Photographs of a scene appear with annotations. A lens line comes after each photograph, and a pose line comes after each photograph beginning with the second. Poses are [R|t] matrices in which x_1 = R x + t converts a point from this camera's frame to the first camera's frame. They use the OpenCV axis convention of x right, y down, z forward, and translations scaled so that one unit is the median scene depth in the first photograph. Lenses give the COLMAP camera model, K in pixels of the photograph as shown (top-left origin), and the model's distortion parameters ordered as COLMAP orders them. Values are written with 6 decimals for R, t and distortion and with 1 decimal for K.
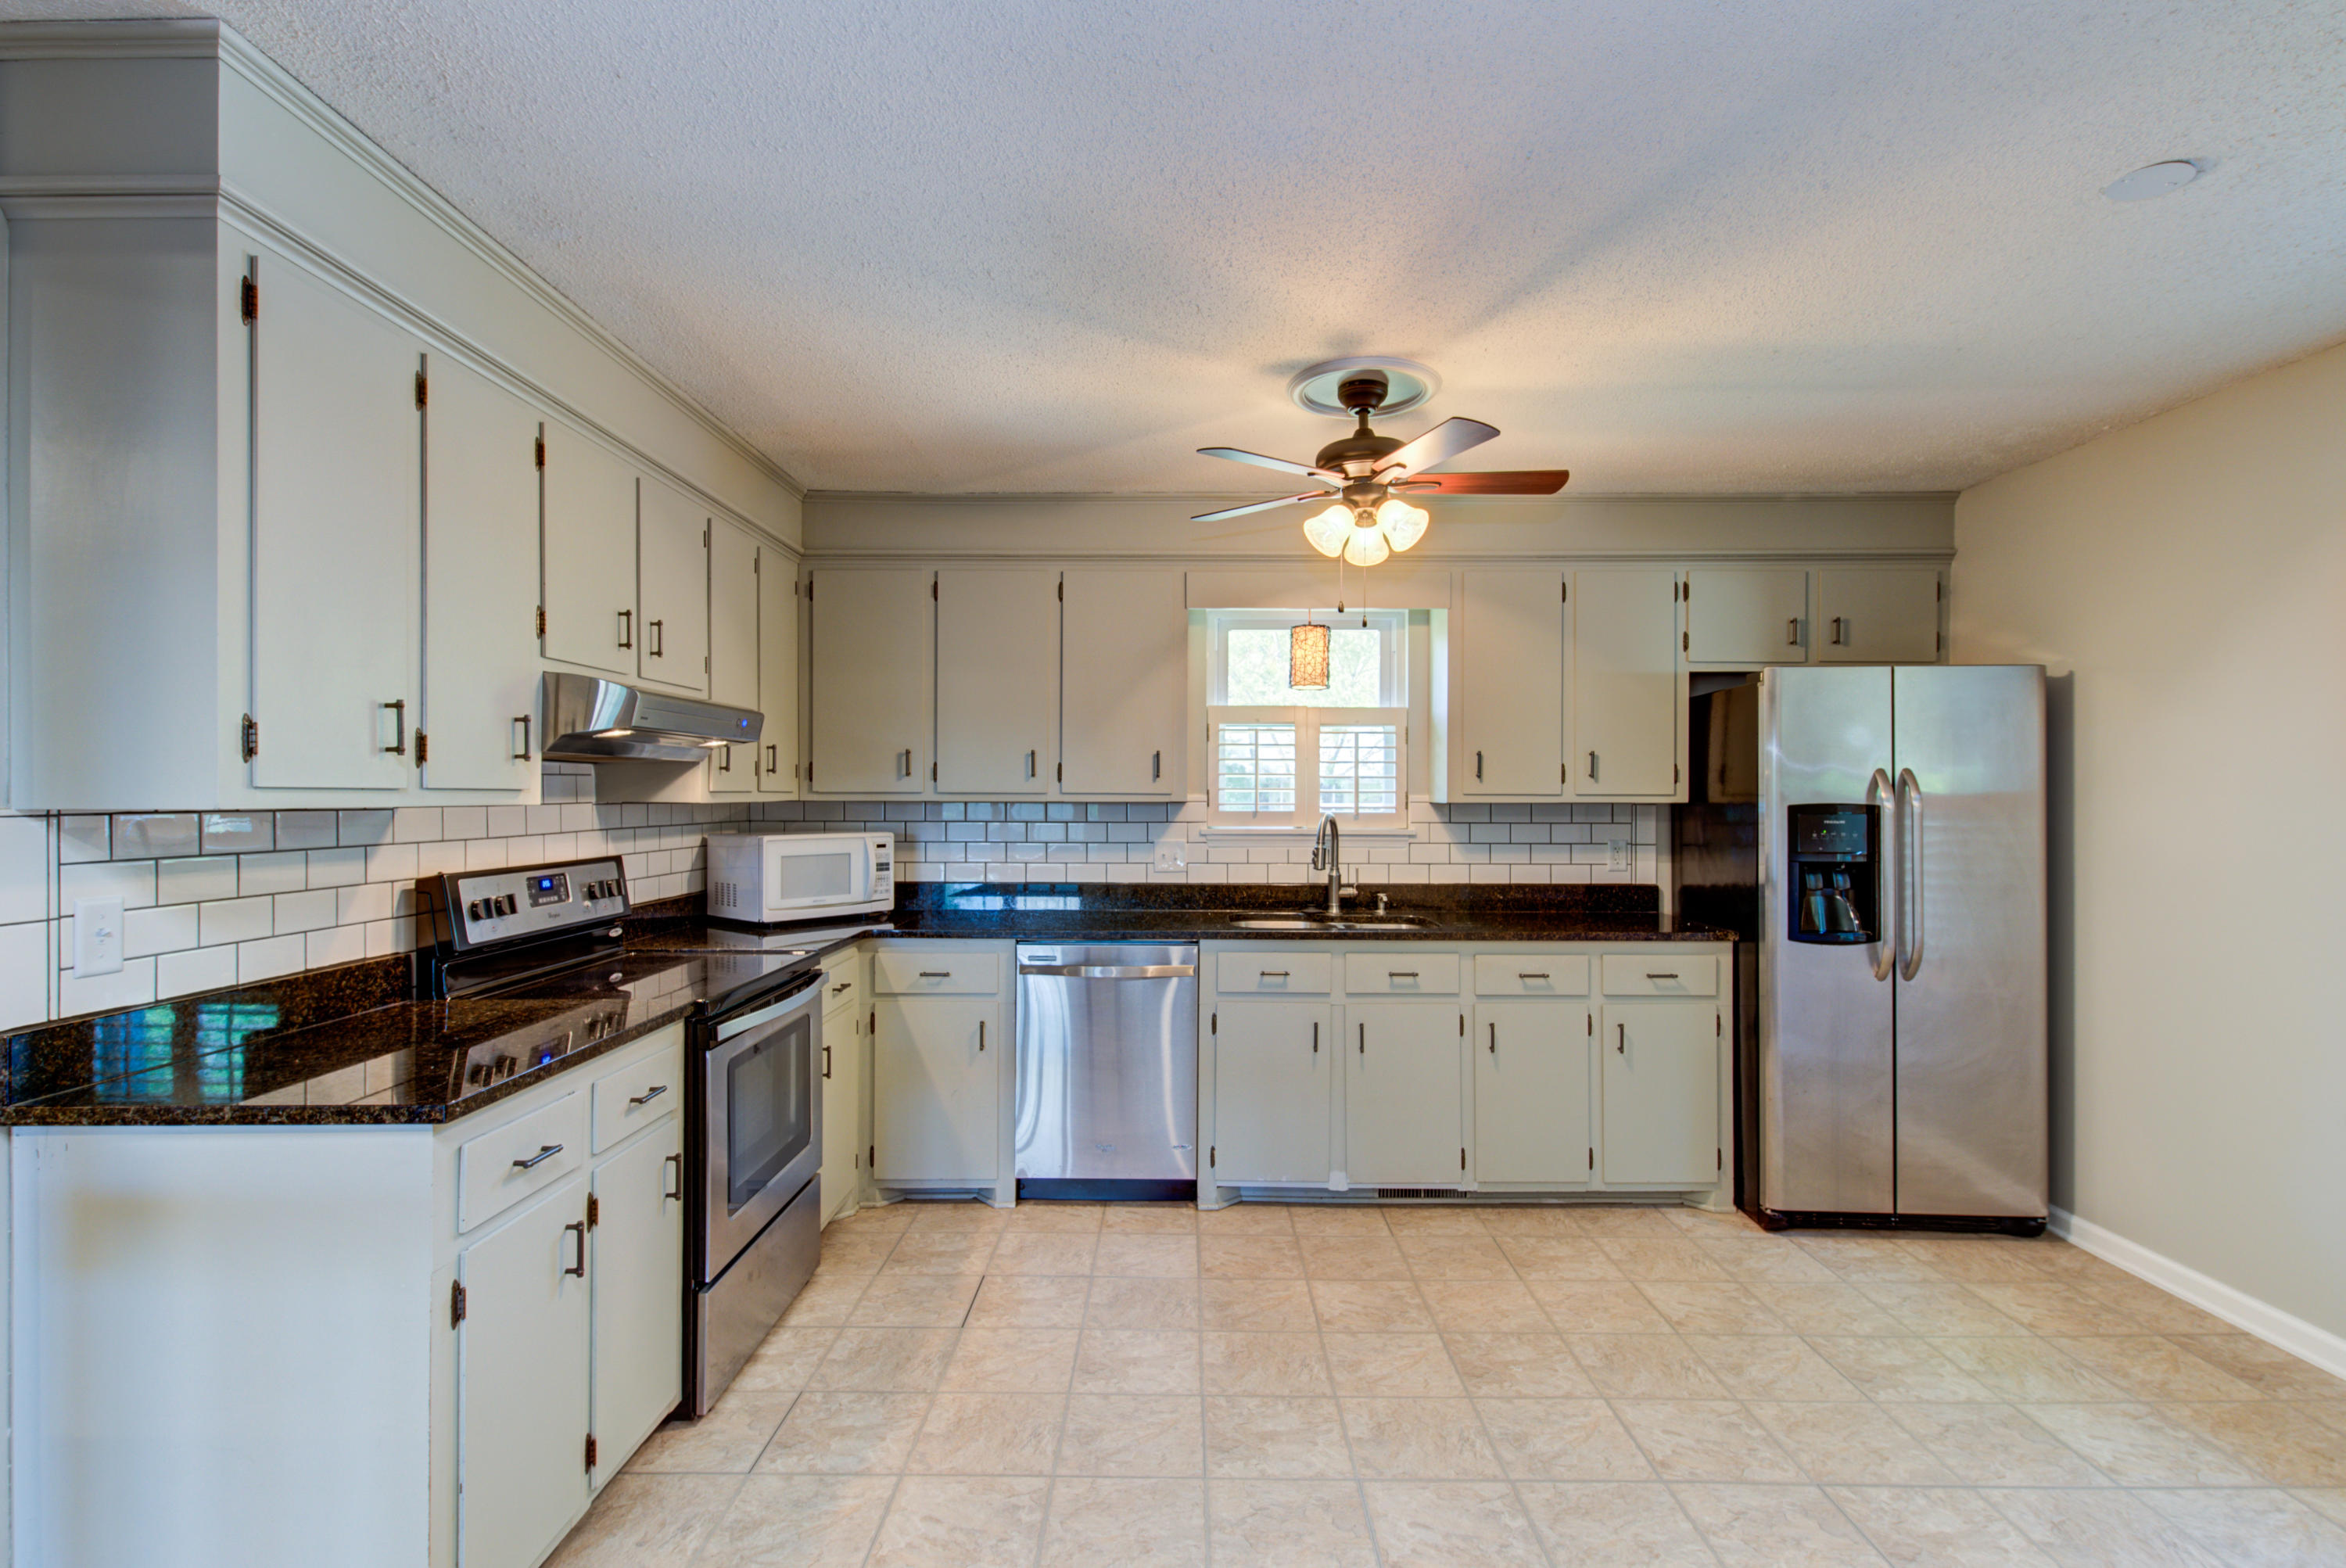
lens RADIAL K [[1089.1, 0, 1173.0], [0, 1089.1, 784.0], [0, 0, 1]] dist [0.000412, 0.000196]
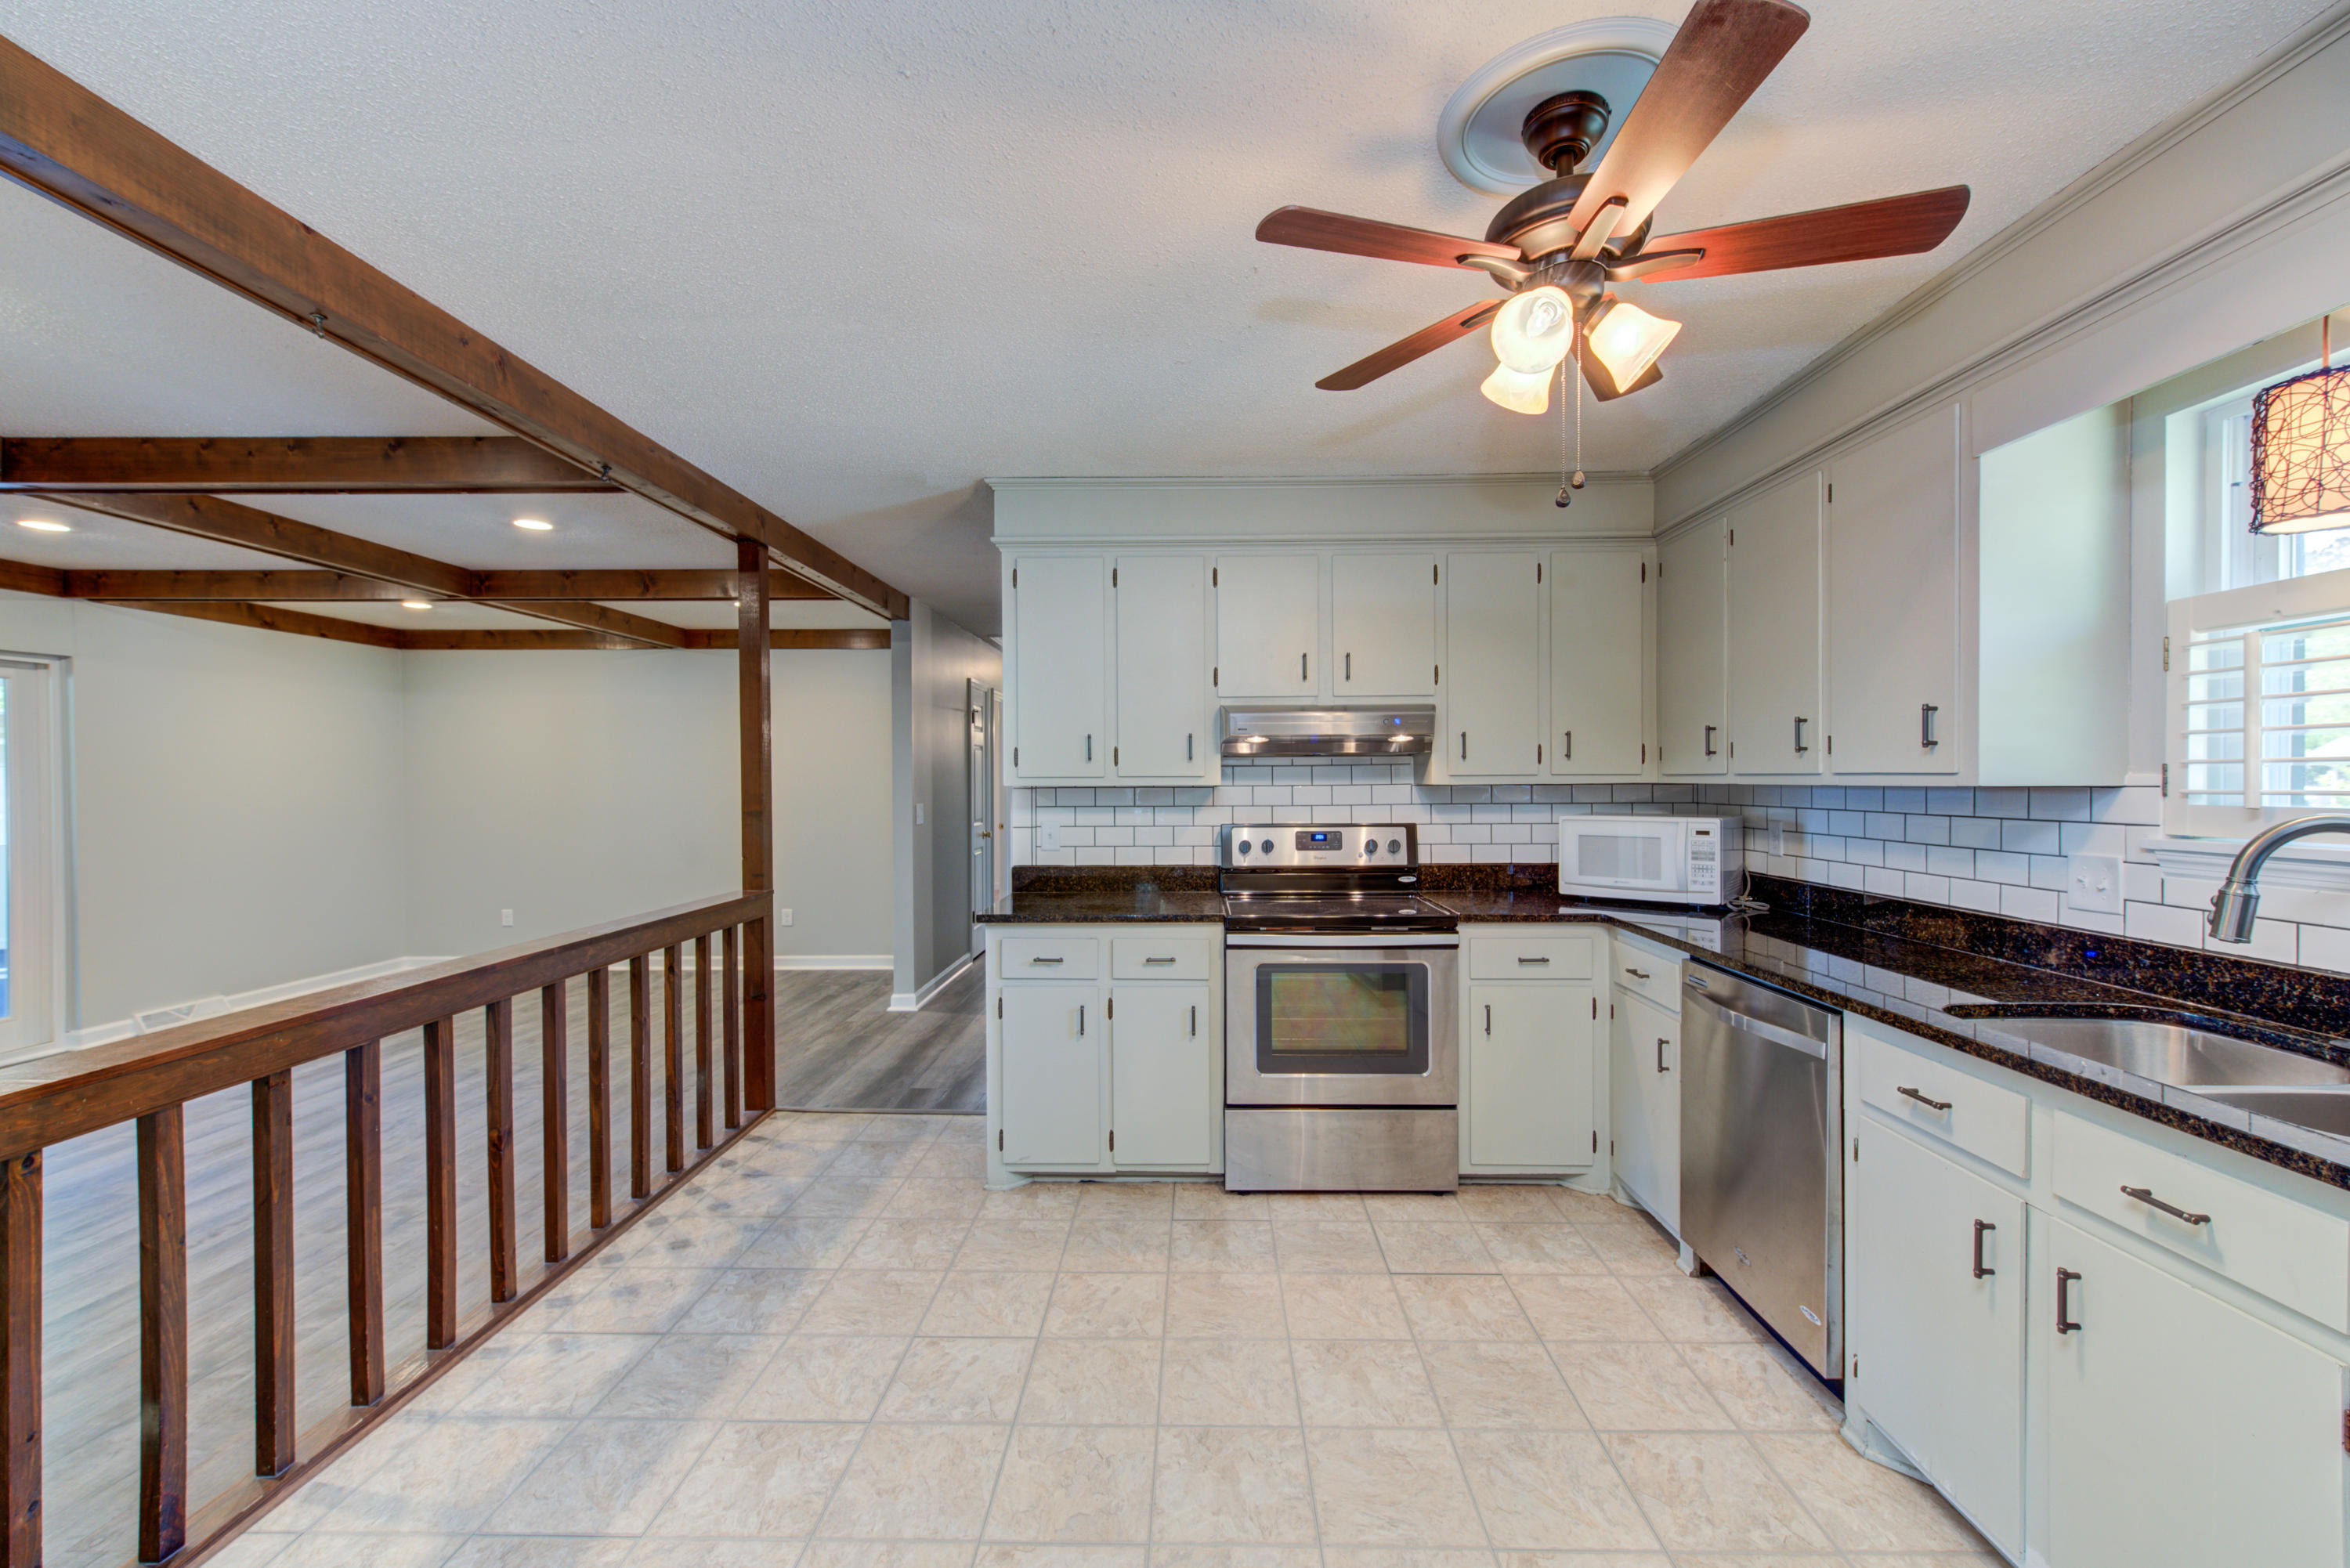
lens RADIAL K [[980.9, 0, 1212.1], [0, 980.9, 786.5], [0, 0, 1]] dist [0.007693, -0.000145]
pose [[-0.005023, 0.009275, -0.999944, 0.614509], [0.016927, 0.999814, 0.009189, 0.004670], [0.999844, -0.016880, -0.005179, 0.664519]]
